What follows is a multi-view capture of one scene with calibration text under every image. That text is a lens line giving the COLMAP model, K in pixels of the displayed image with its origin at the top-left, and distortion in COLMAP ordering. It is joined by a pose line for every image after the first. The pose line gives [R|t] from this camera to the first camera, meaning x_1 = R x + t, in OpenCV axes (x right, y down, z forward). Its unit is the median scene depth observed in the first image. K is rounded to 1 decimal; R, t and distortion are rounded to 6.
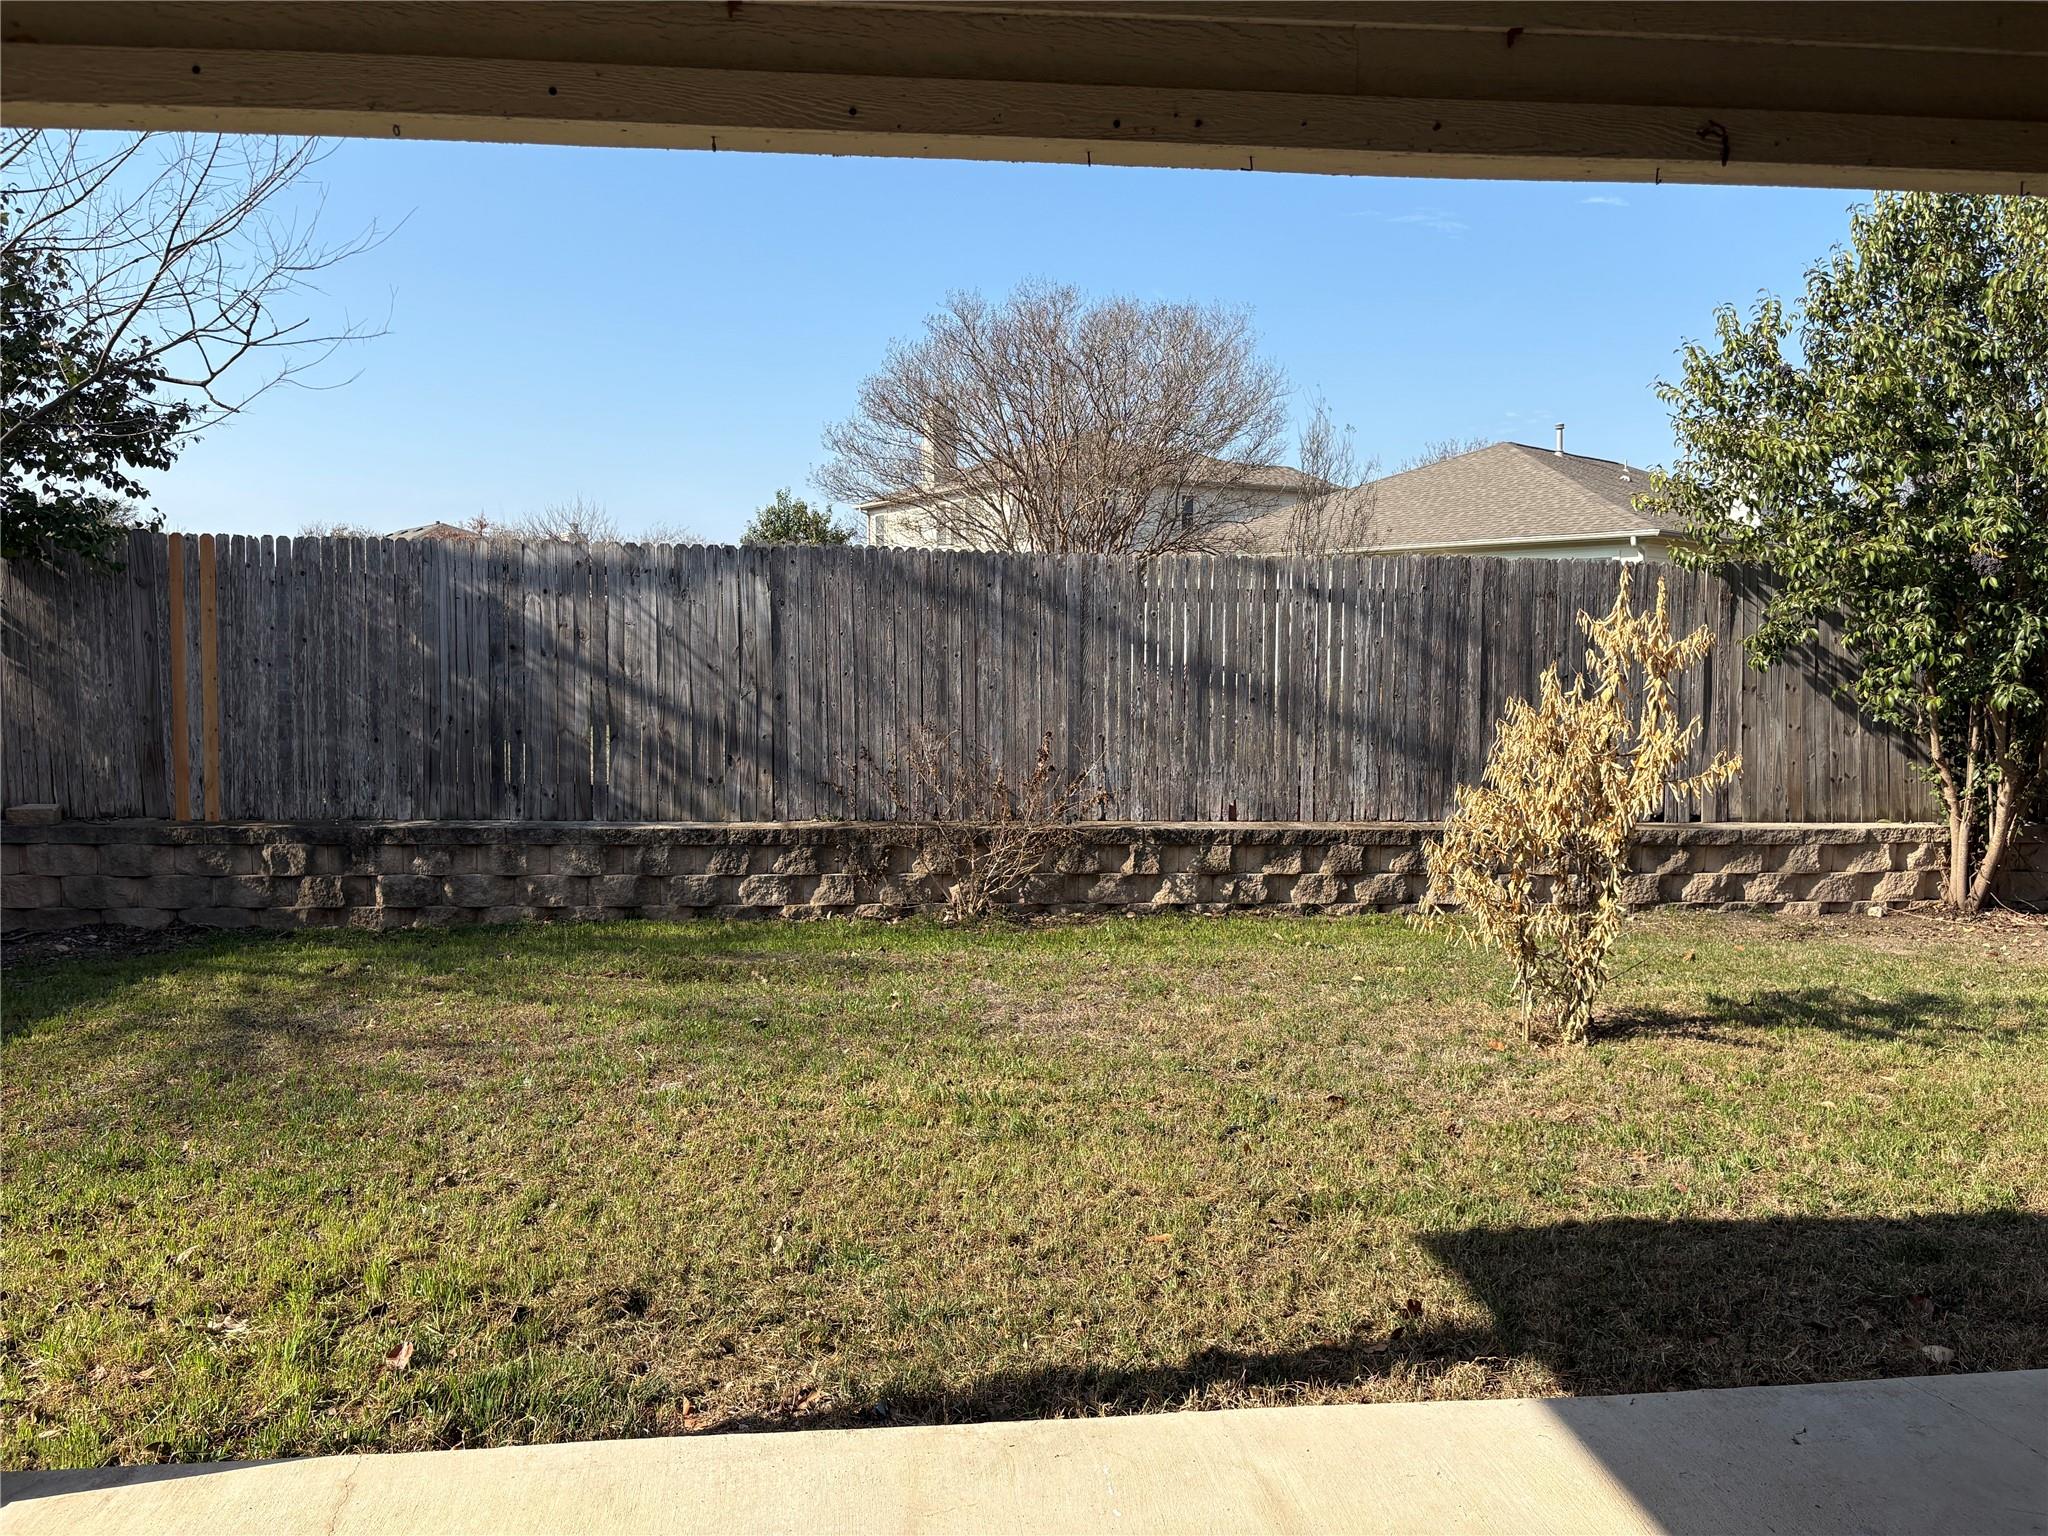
lens RADIAL K [[1547.4, 0, 1024.0], [0, 1547.4, 768.0], [0, 0, 1]] dist [0.034221, -0.009074]
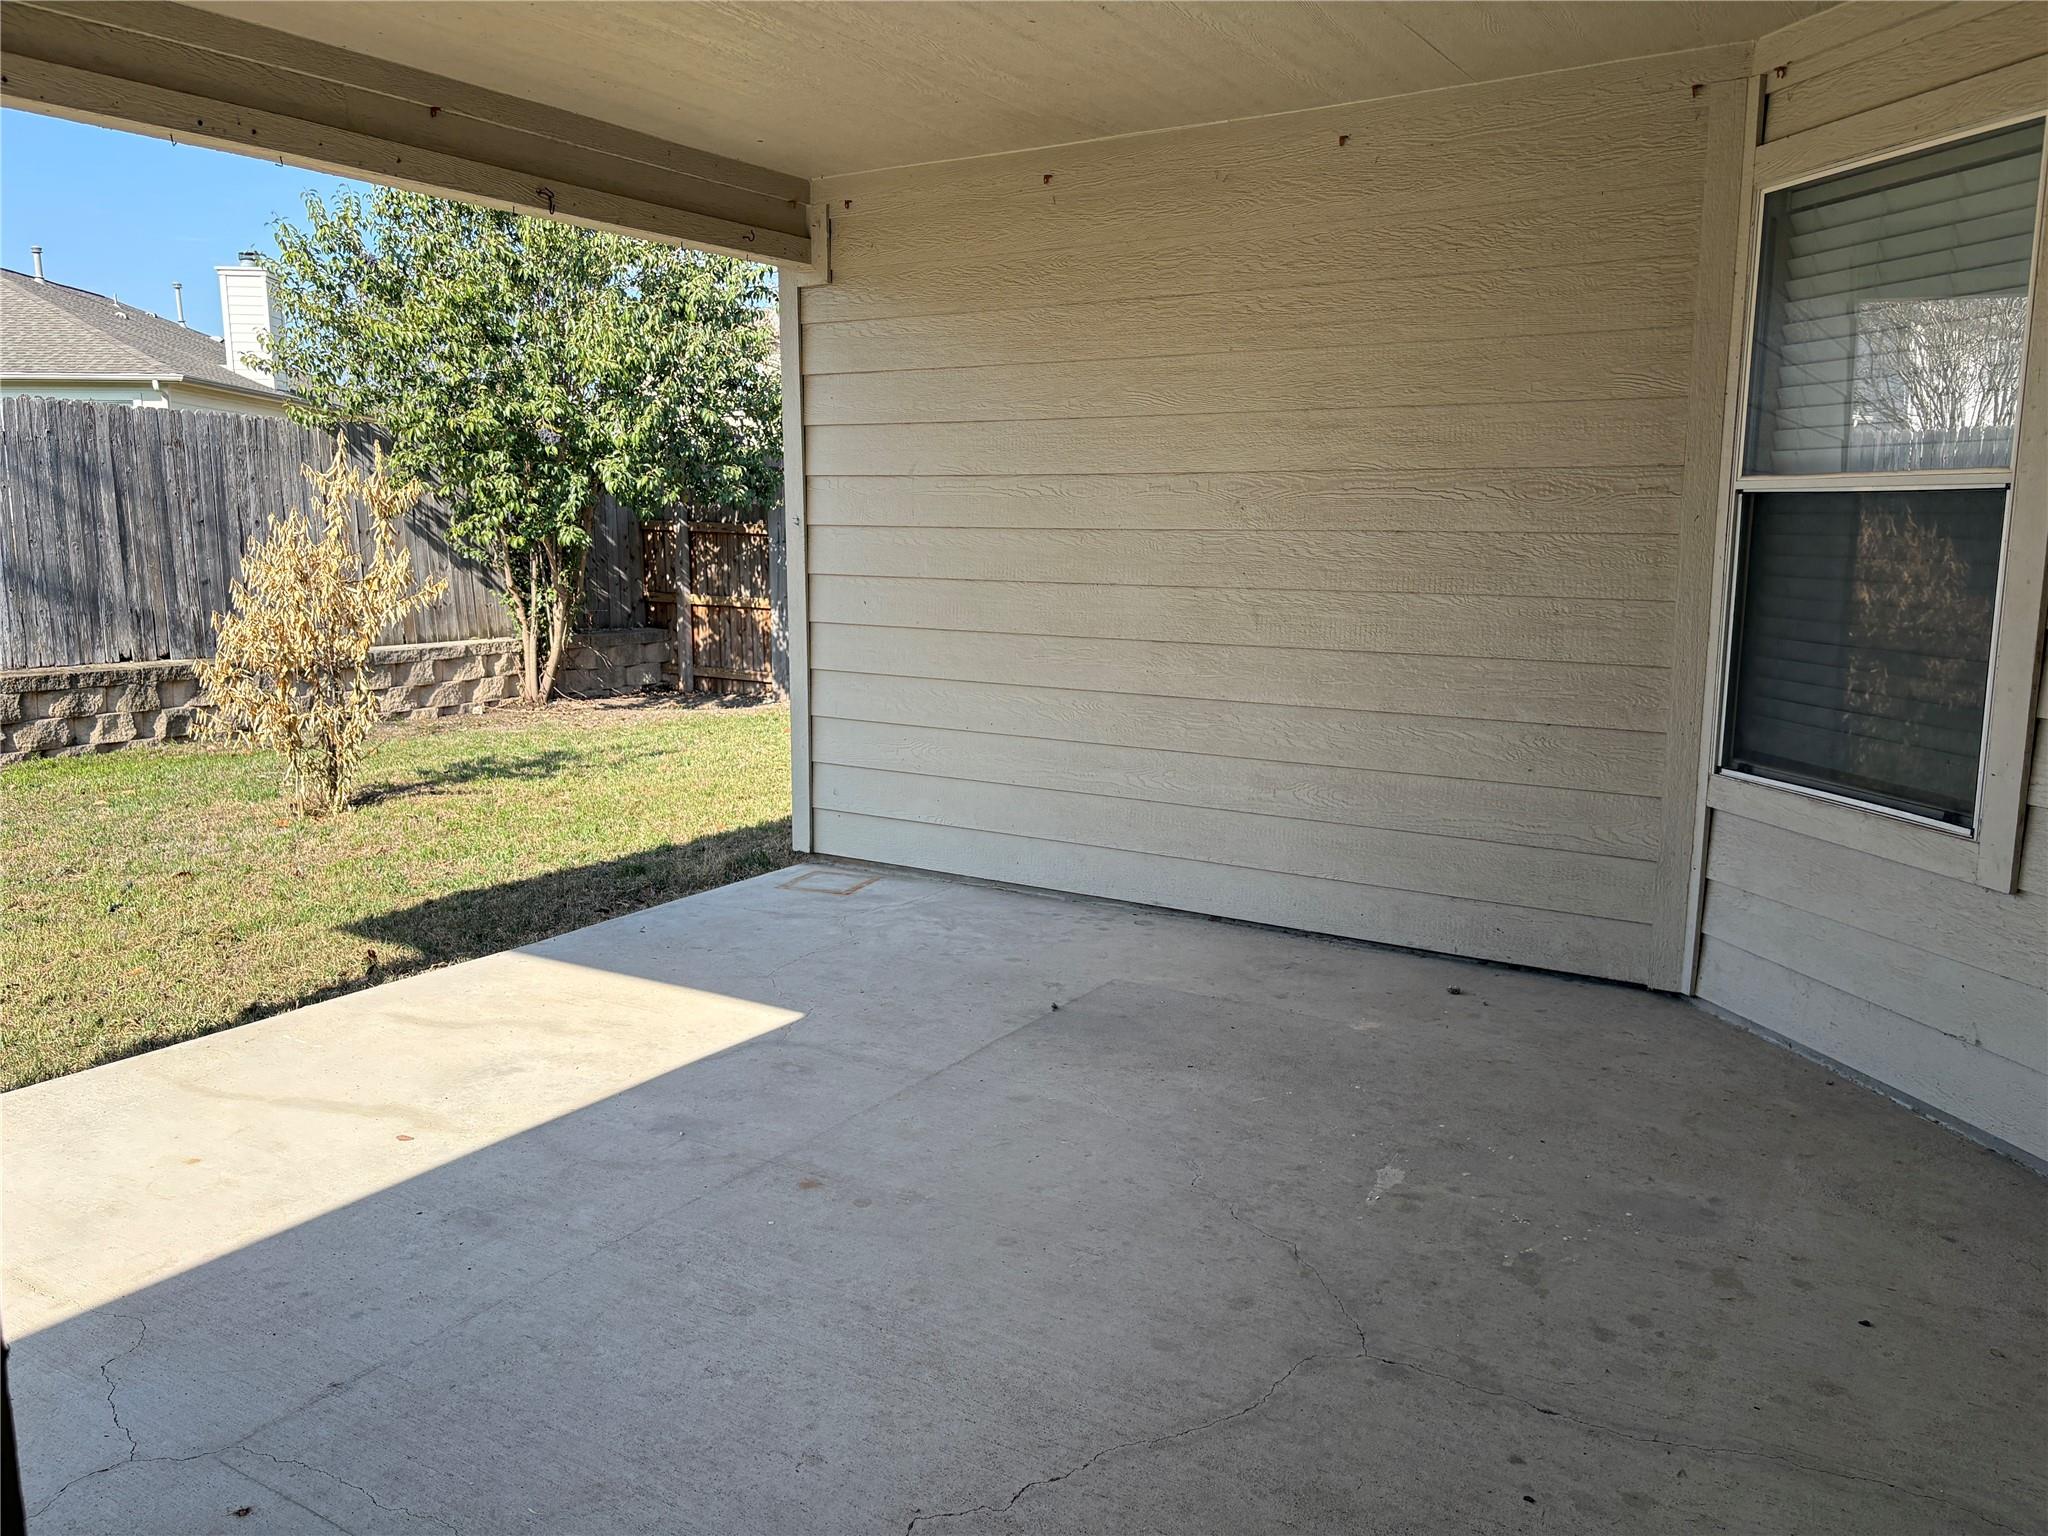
lens RADIAL K [[1547.4, 0, 1024.0], [0, 1547.4, 768.0], [0, 0, 1]] dist [0.034221, -0.009074]
pose [[0.618178, -0.127125, 0.775690, -0.165915], [0.053149, 0.991337, 0.120109, 0.011172], [-0.784239, -0.033022, 0.619580, -0.128289]]
